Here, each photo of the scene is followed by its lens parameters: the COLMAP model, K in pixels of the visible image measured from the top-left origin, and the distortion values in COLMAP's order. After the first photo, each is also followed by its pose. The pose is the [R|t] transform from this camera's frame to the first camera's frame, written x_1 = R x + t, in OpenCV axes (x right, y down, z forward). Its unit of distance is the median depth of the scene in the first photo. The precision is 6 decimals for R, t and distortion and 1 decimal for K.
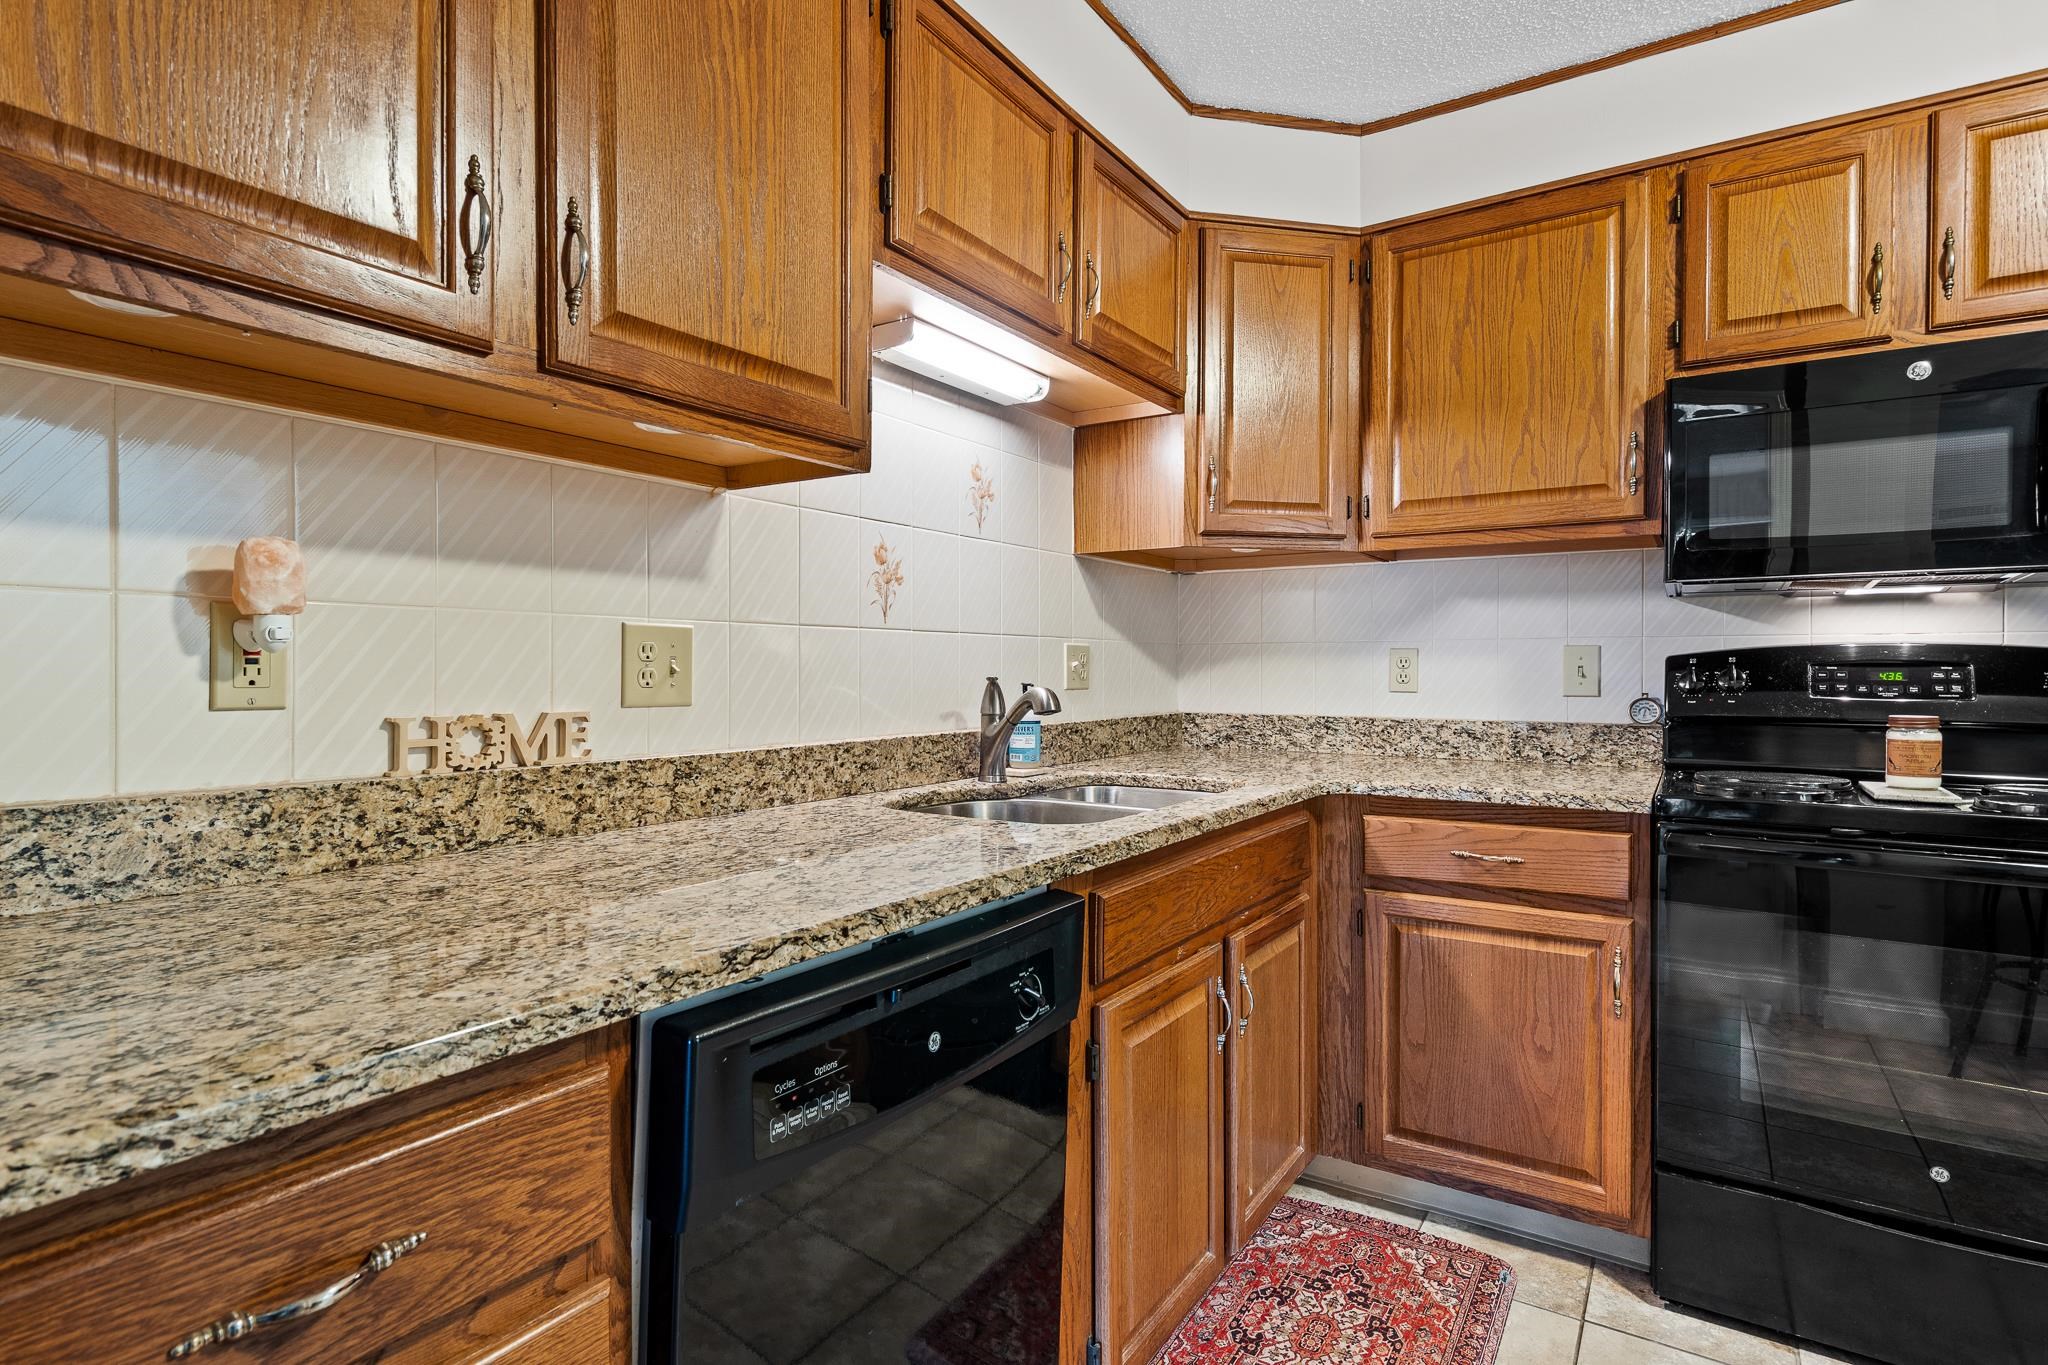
lens RADIAL K [[1033.6, 0, 1028.3], [0, 1033.6, 677.3], [0, 0, 1]] dist [-0.002253, -0.000287]
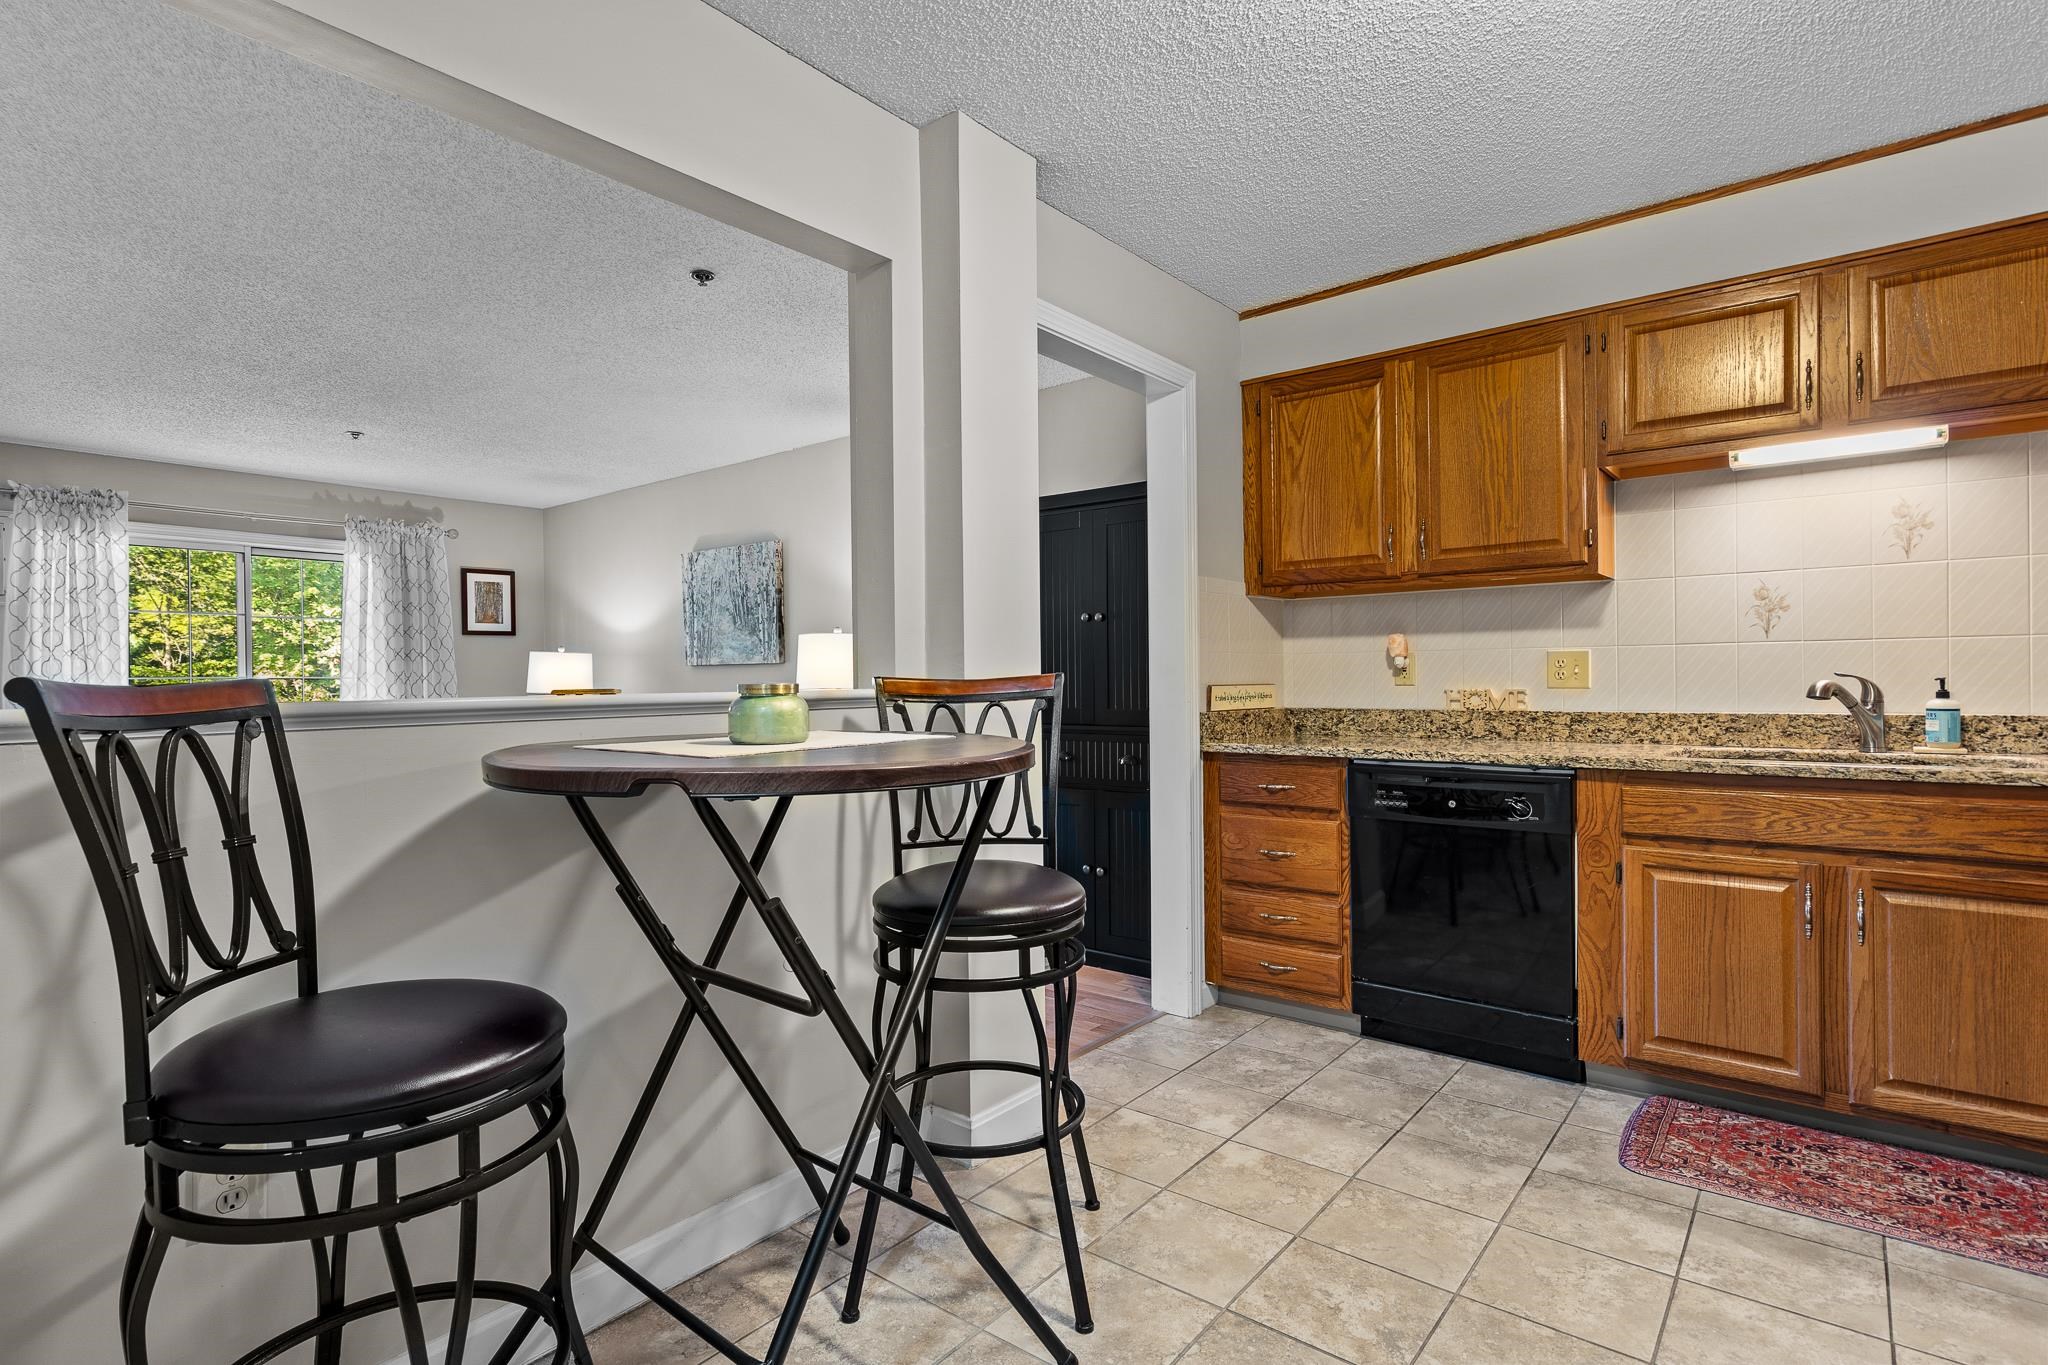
lens RADIAL K [[1033.6, 0, 1021.5], [0, 1033.6, 682.9], [0, 0, 1]] dist [-0.002253, -0.000287]
pose [[-0.094207, 0.000118, -0.995553, 2.302602], [0.001673, 0.999999, -0.000040, 0.018312], [0.995551, -0.001669, -0.094207, 0.081322]]
